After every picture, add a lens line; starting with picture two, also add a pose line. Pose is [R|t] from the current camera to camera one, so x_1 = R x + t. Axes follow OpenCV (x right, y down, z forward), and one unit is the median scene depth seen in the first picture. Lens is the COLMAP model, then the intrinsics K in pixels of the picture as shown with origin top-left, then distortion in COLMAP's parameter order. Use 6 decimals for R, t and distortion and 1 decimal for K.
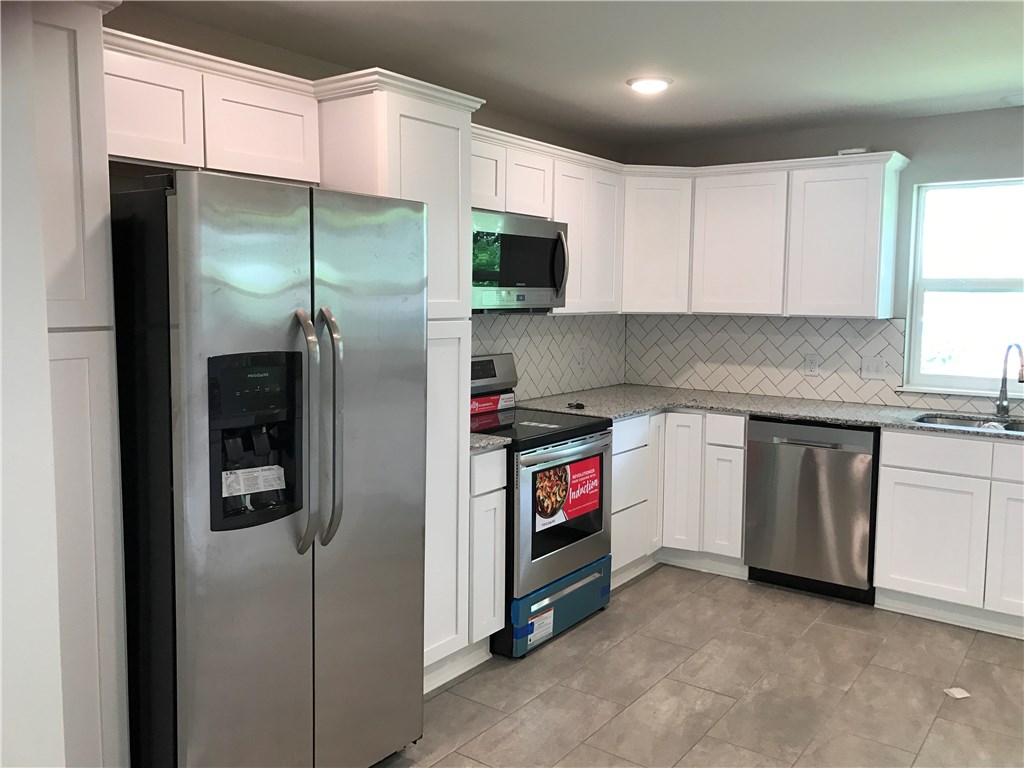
lens RADIAL K [[840.8, 0, 511.5], [0, 840.8, 386.0], [0, 0, 1]] dist [0.010802, -0.017620]
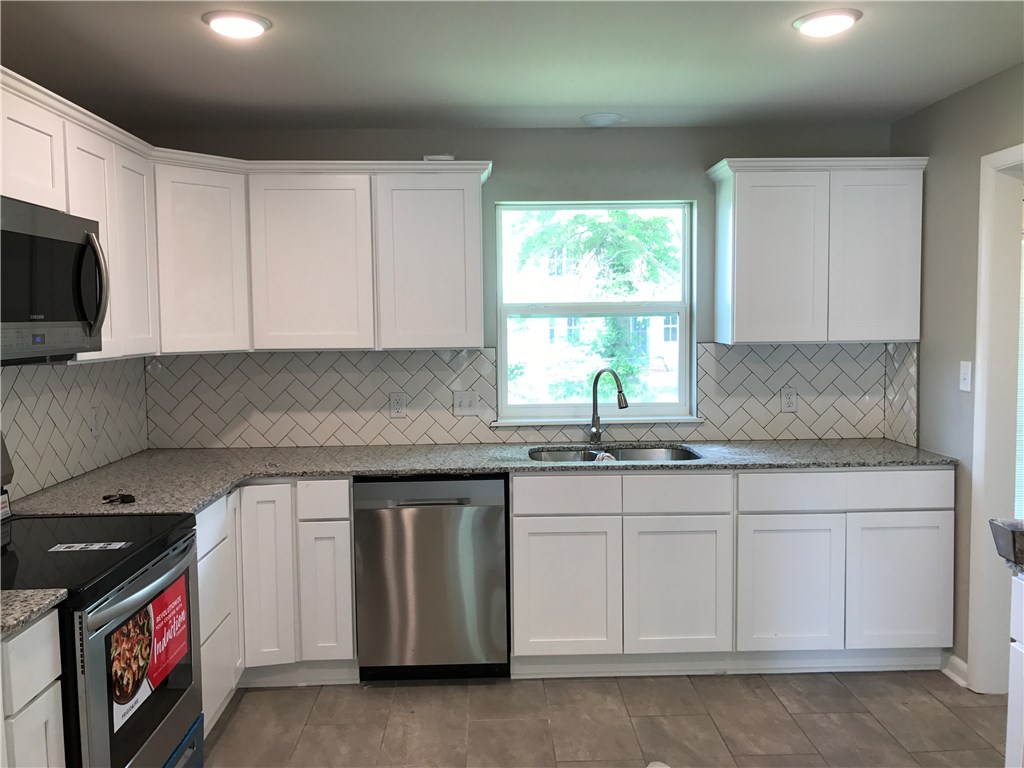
lens RADIAL K [[840.8, 0, 515.1], [0, 840.8, 373.5], [0, 0, 1]] dist [0.010802, -0.017620]
pose [[0.781969, -0.059405, 0.620480, -0.083451], [0.088518, 0.995943, -0.016204, -0.035492], [-0.617000, 0.067595, 0.784055, 0.280640]]
